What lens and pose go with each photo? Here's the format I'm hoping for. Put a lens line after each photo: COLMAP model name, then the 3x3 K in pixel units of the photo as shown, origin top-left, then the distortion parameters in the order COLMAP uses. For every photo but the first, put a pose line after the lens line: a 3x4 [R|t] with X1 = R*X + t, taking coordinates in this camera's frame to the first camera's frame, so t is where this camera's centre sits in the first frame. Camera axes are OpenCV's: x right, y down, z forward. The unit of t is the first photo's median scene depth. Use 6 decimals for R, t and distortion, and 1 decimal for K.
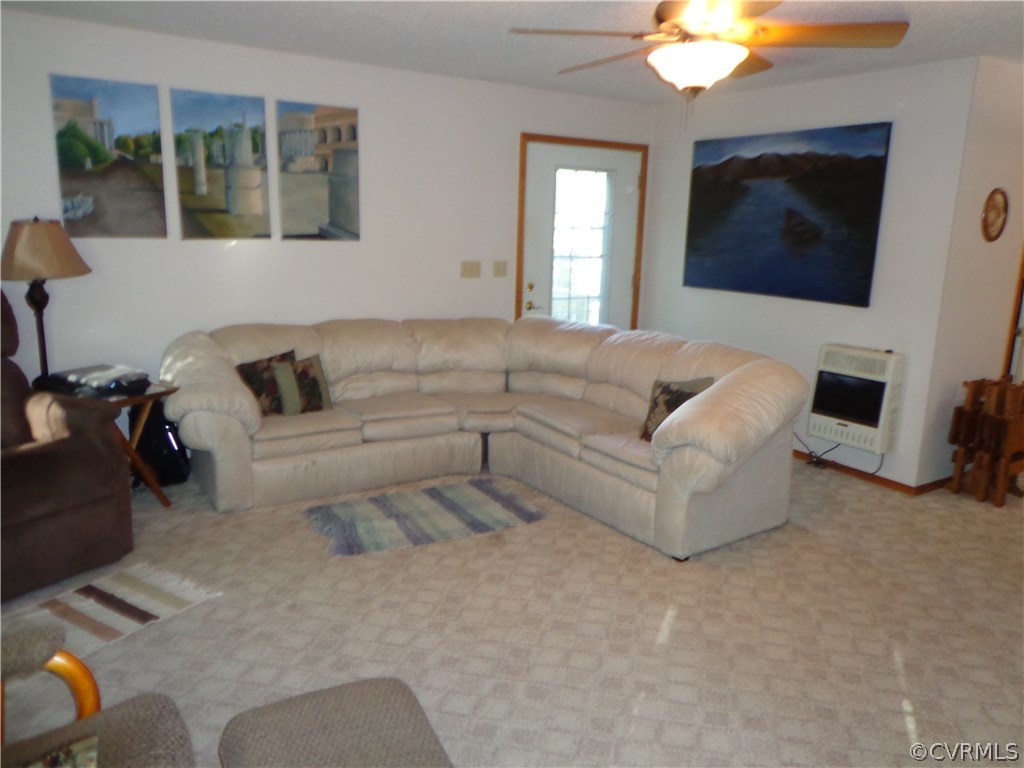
lens RADIAL K [[757.1, 0, 514.2], [0, 757.1, 382.5], [0, 0, 1]] dist [0.002751, 0.004564]
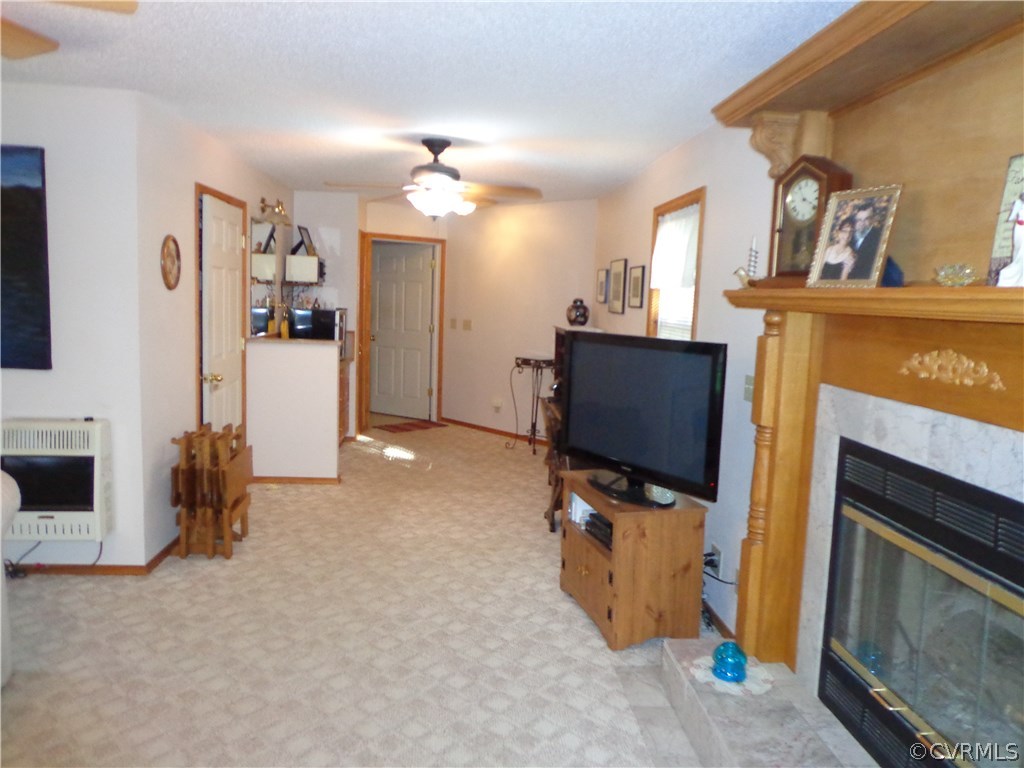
lens RADIAL K [[757.1, 0, 513.4], [0, 757.1, 386.7], [0, 0, 1]] dist [0.002751, 0.004564]
pose [[0.473893, -0.115980, 0.872911, -0.017464], [0.157214, 0.986506, 0.045724, -0.043129], [-0.866435, 0.115565, 0.485732, 0.182117]]
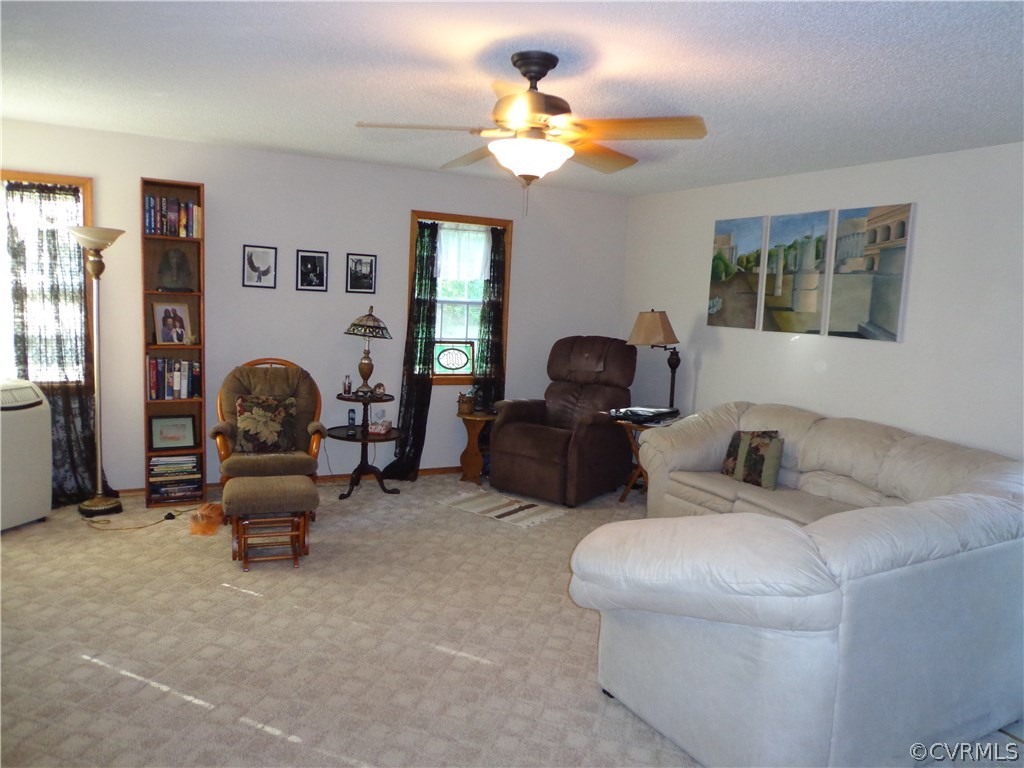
lens RADIAL K [[757.1, 0, 520.5], [0, 757.1, 381.7], [0, 0, 1]] dist [0.002751, 0.004564]
pose [[-0.084325, 0.082386, -0.993027, 0.817422], [-0.256433, 0.961215, 0.101522, -0.126494], [0.962877, 0.263206, -0.059928, 0.678366]]
